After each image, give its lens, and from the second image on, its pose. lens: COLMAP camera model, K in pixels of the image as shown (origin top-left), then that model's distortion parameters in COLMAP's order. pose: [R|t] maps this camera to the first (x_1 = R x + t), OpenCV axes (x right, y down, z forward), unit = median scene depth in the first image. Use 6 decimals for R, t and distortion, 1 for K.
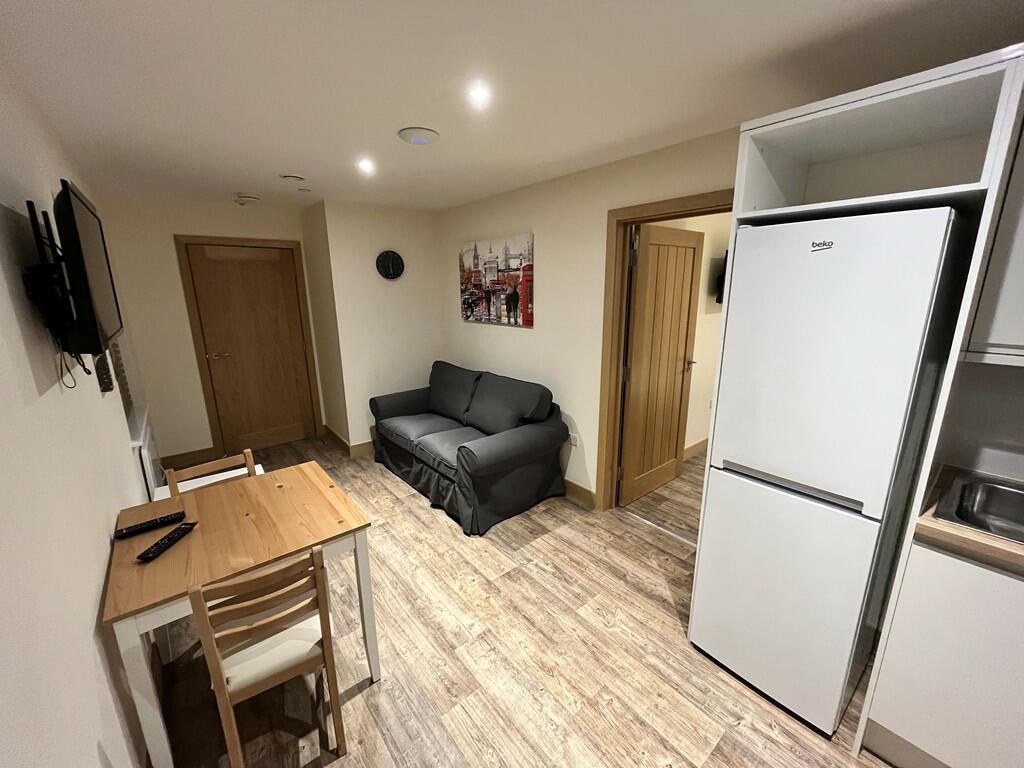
lens RADIAL K [[413.7, 0, 511.3], [0, 413.7, 382.0], [0, 0, 1]] dist [0.000597, 0.000027]
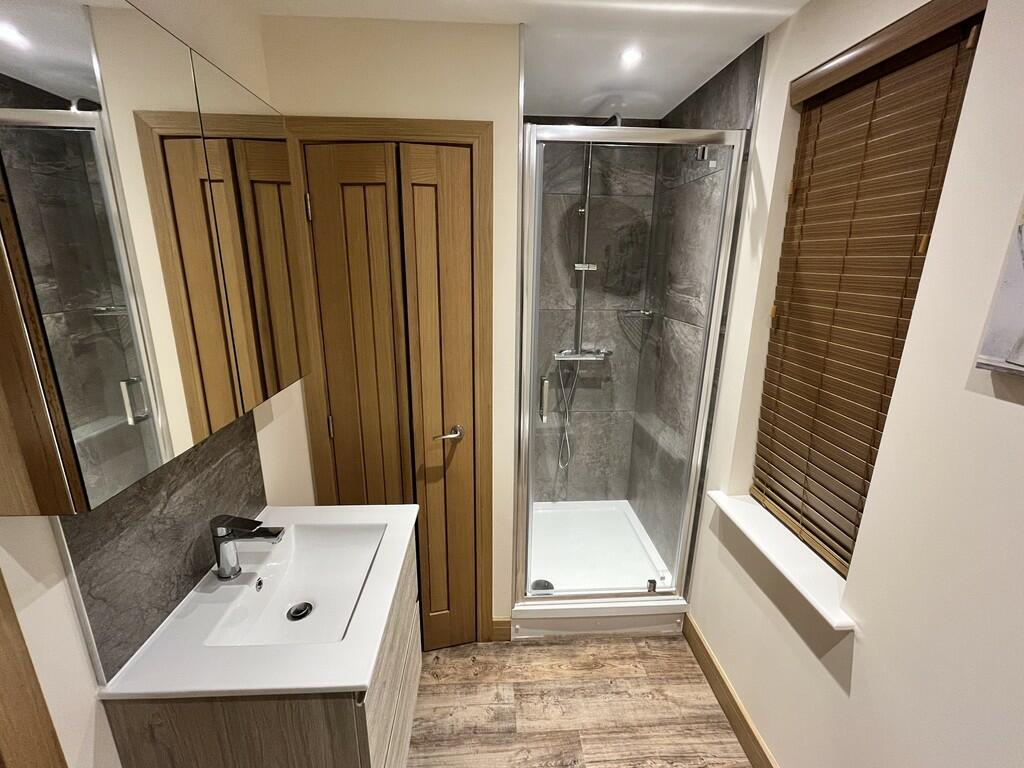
lens RADIAL K [[438.3, 0, 510.7], [0, 438.3, 381.2], [0, 0, 1]] dist [-0.000533, 0.000049]
pose [[0.594037, -0.192916, 0.780963, -0.740650], [0.172150, 0.978815, 0.110844, -0.120410], [-0.785802, 0.068597, 0.614663, 0.486454]]
